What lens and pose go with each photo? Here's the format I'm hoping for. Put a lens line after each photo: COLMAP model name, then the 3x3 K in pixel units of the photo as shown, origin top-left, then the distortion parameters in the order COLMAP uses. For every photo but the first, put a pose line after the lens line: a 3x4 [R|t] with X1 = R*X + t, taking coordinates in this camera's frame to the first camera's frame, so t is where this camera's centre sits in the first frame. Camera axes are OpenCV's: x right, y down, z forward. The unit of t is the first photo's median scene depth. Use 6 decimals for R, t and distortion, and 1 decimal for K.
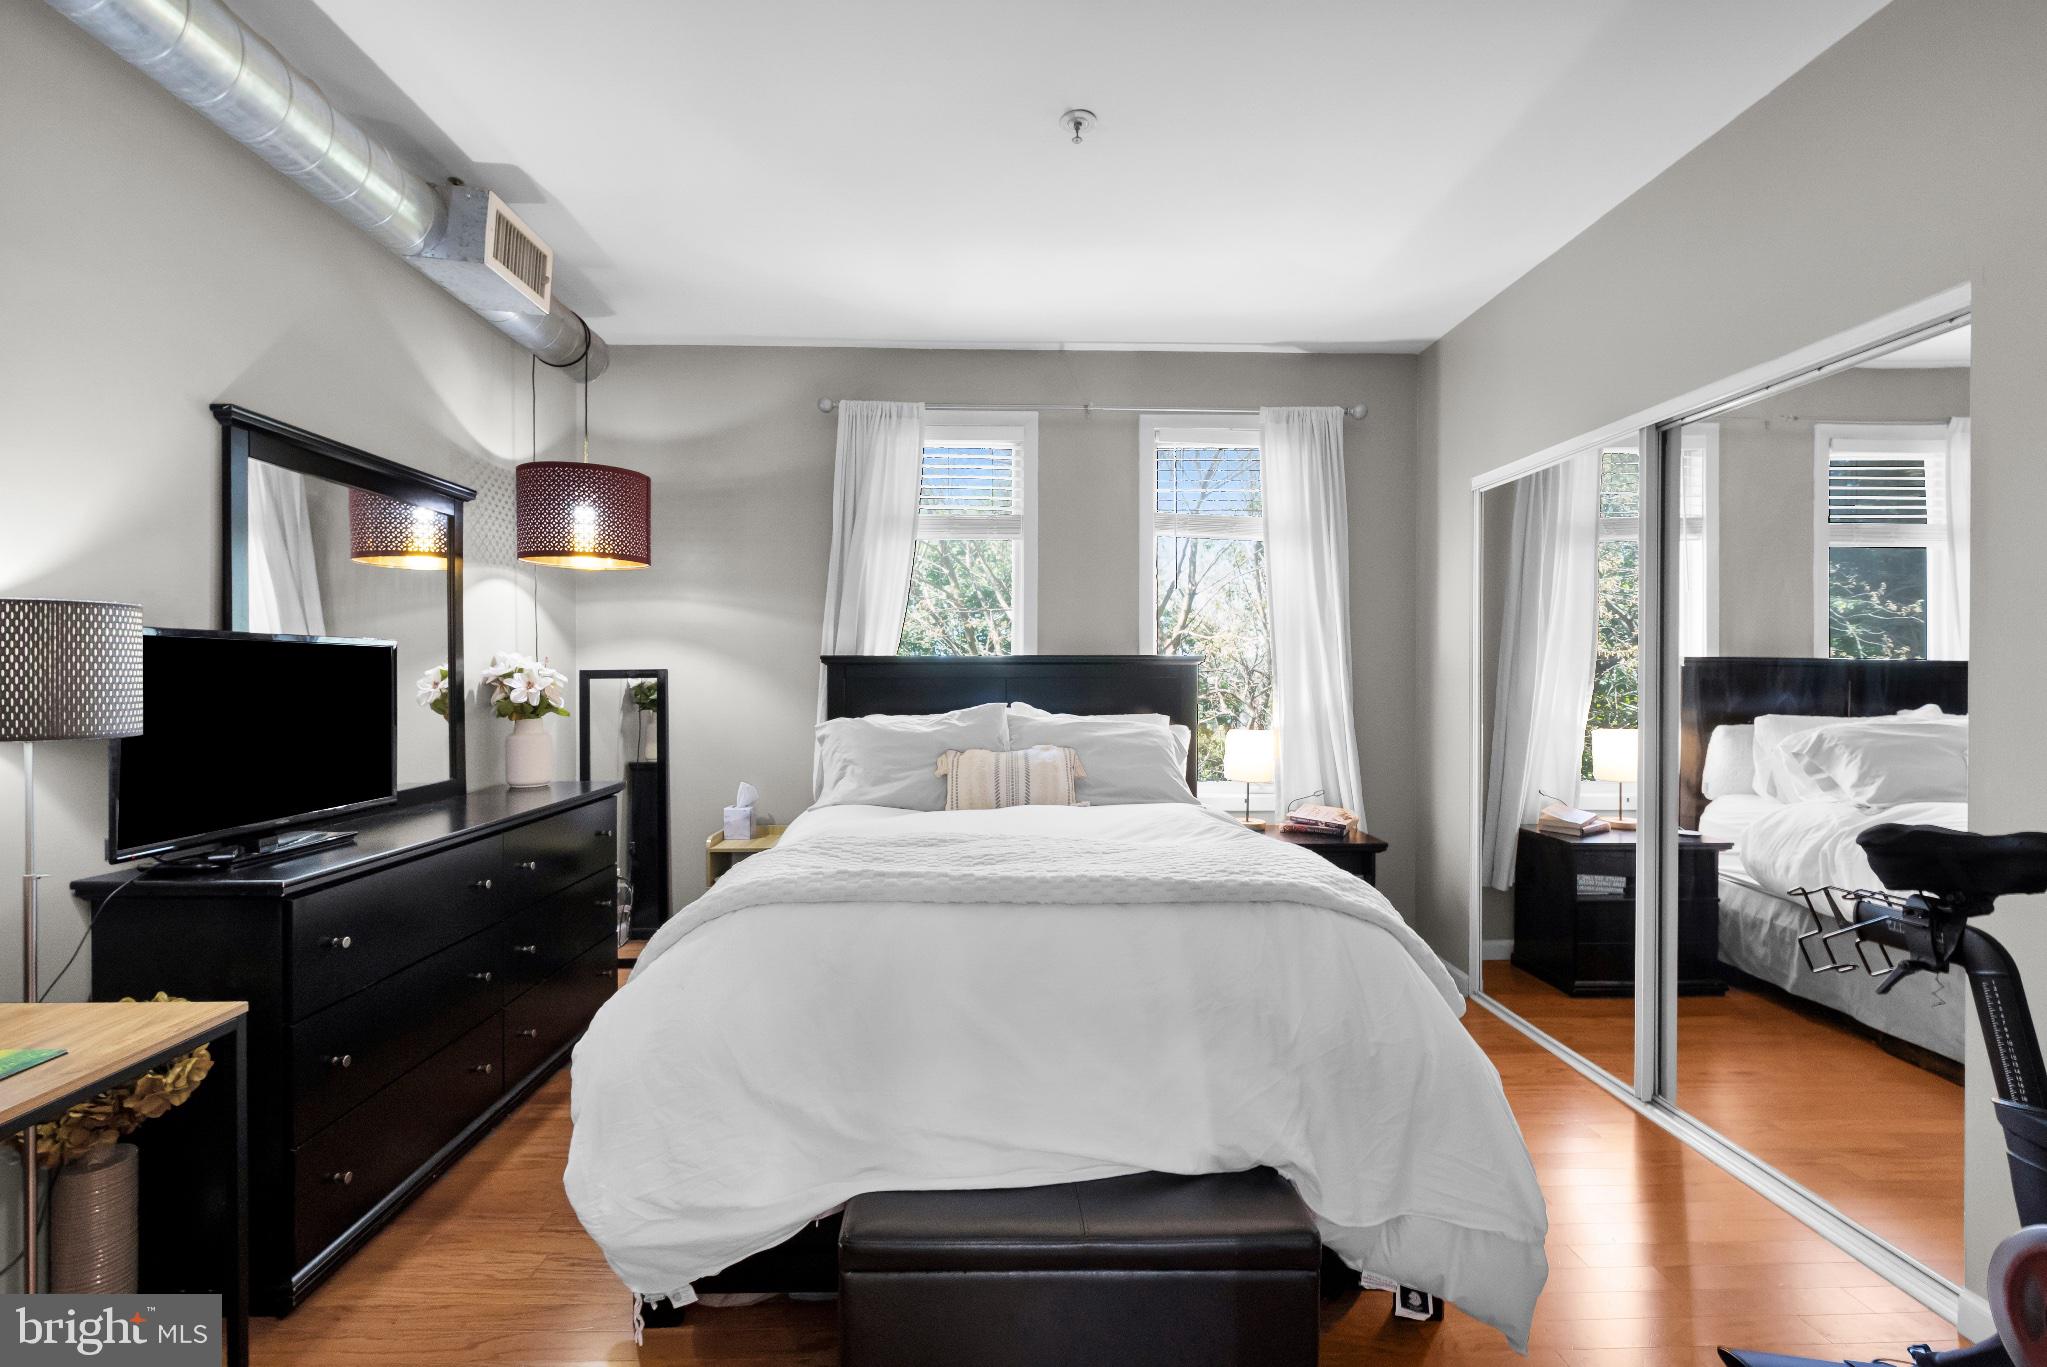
lens RADIAL K [[880.4, 0, 1015.3], [0, 880.4, 681.3], [0, 0, 1]] dist [-0.001085, -0.000087]
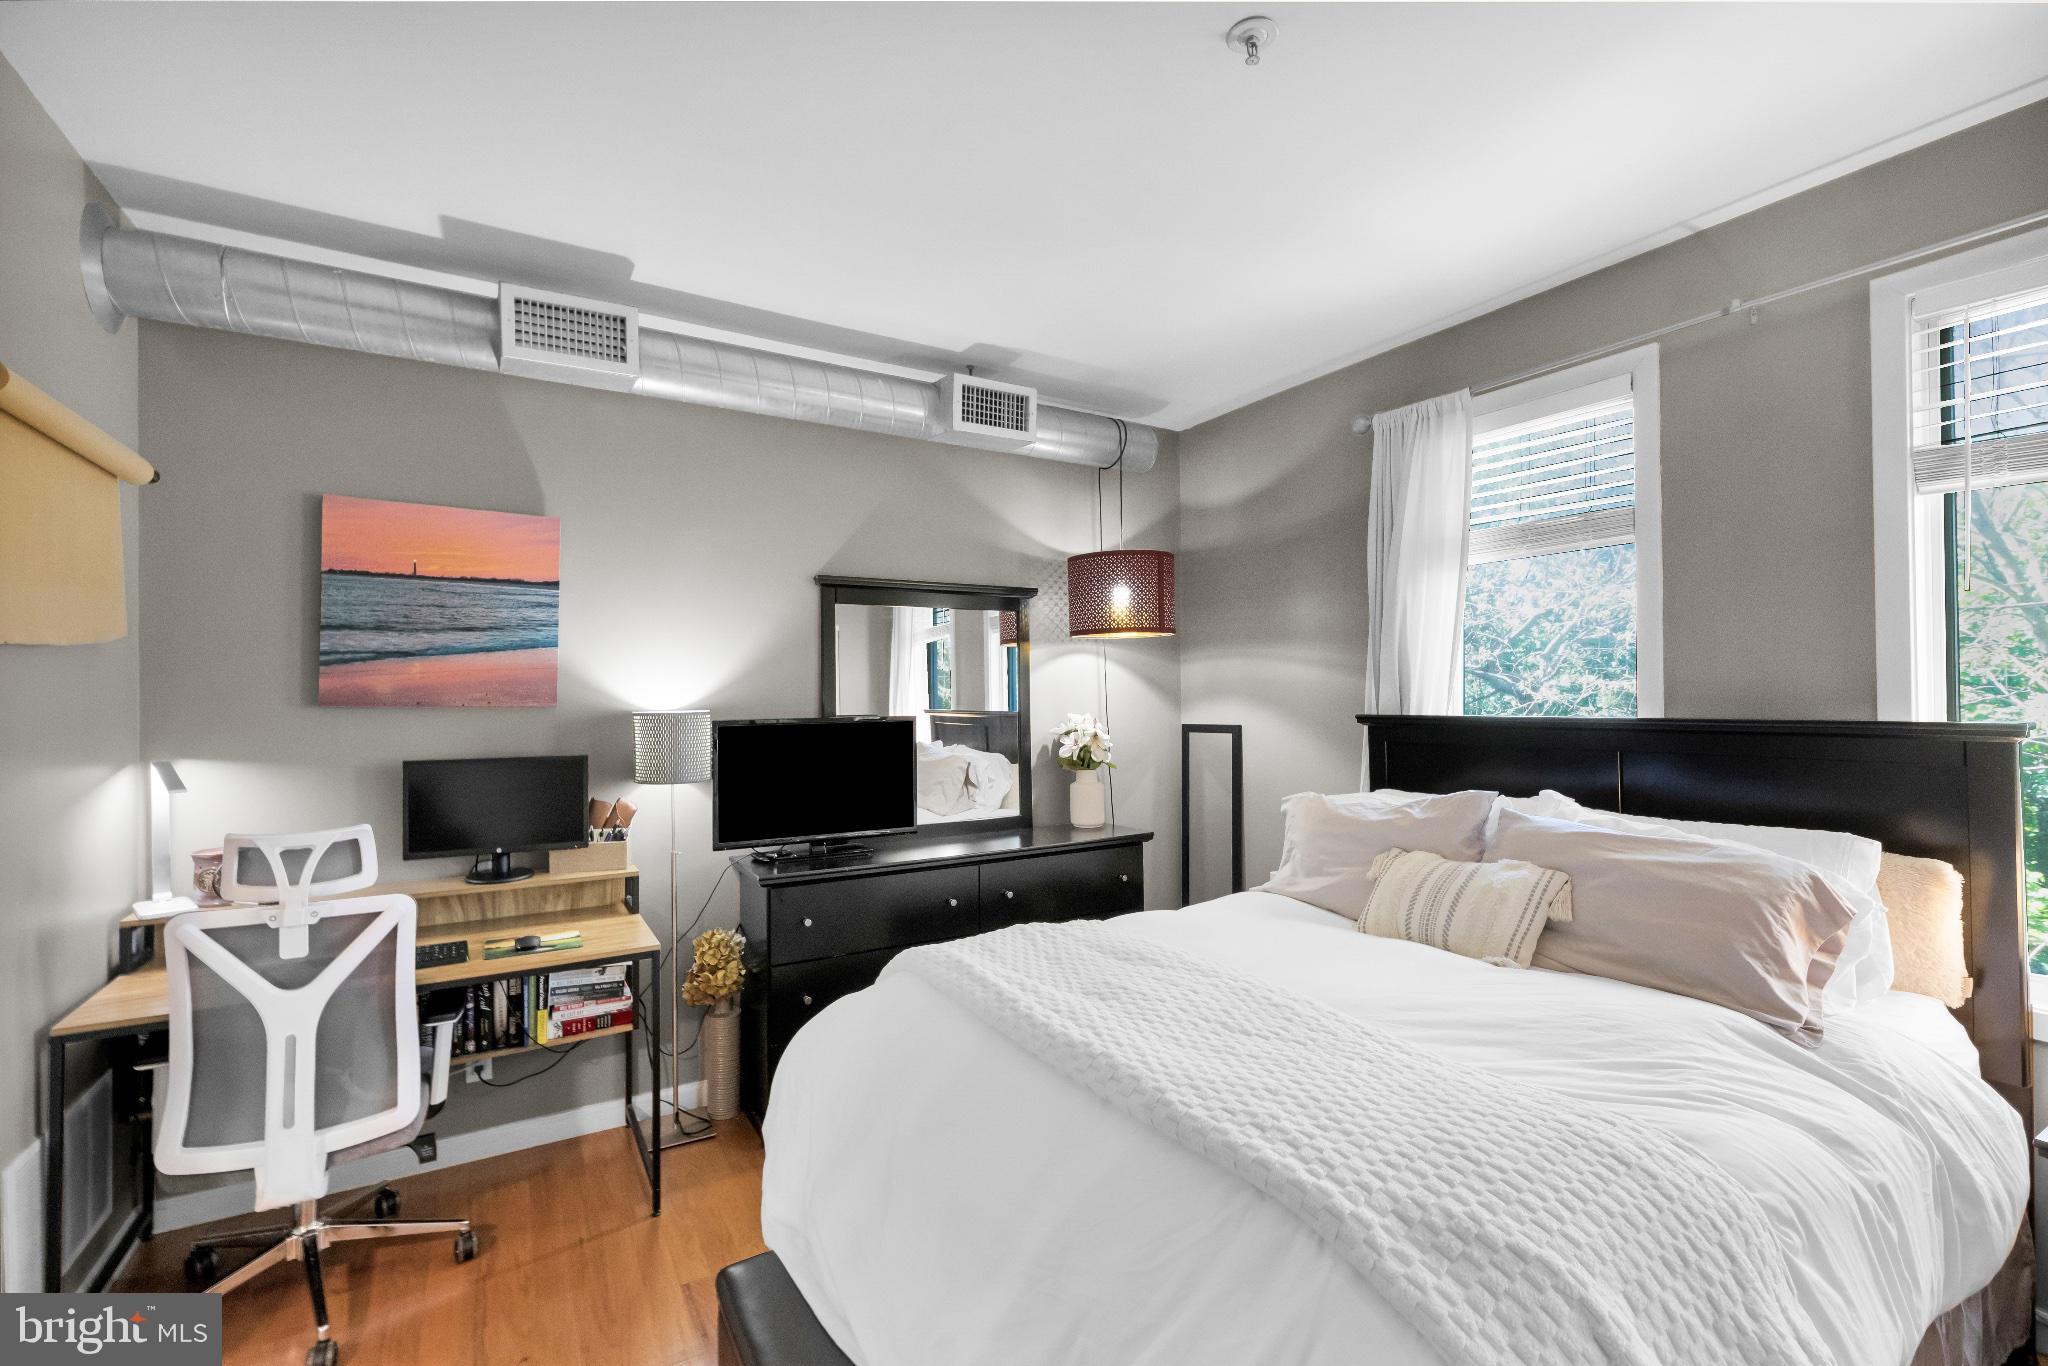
lens RADIAL K [[871.6, 0, 1015.2], [0, 871.6, 686.6], [0, 0, 1]] dist [-0.000088, -0.000155]
pose [[0.491024, -0.013615, -0.871040, 0.363057], [0.000558, 0.999883, -0.015314, -0.043928], [0.871146, 0.007033, 0.490973, 0.280694]]
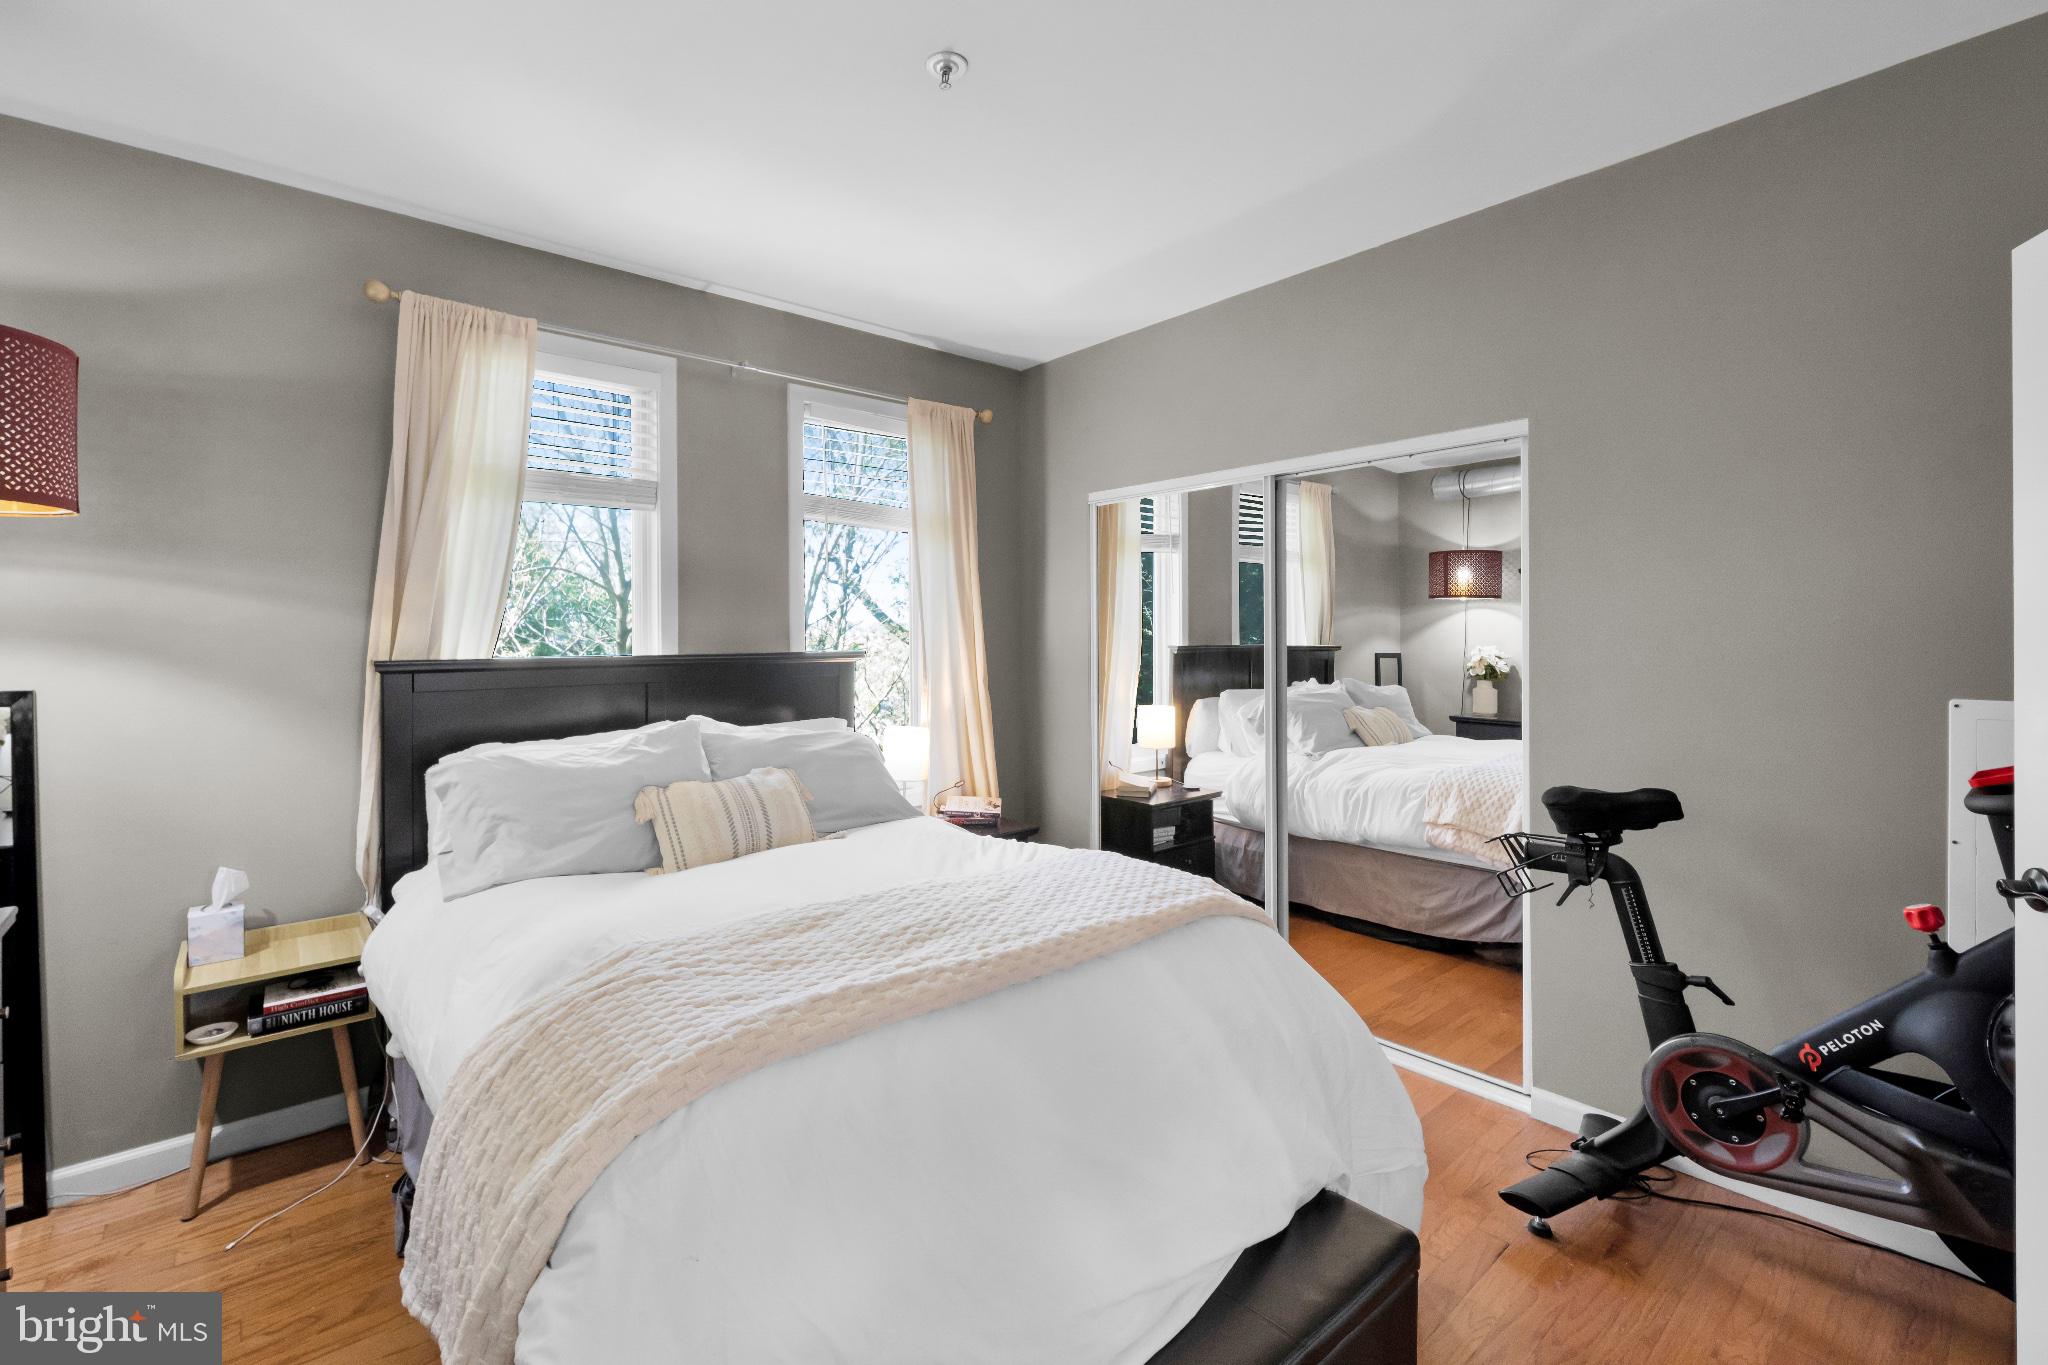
lens RADIAL K [[893.7, 0, 983.9], [0, 893.7, 639.7], [0, 0, 1]] dist [0.001901, 0.000053]
pose [[0.790627, -0.005522, 0.612273, -0.269656], [0.012629, 0.999894, -0.007290, -0.034492], [-0.612168, 0.013496, 0.790613, 0.169725]]
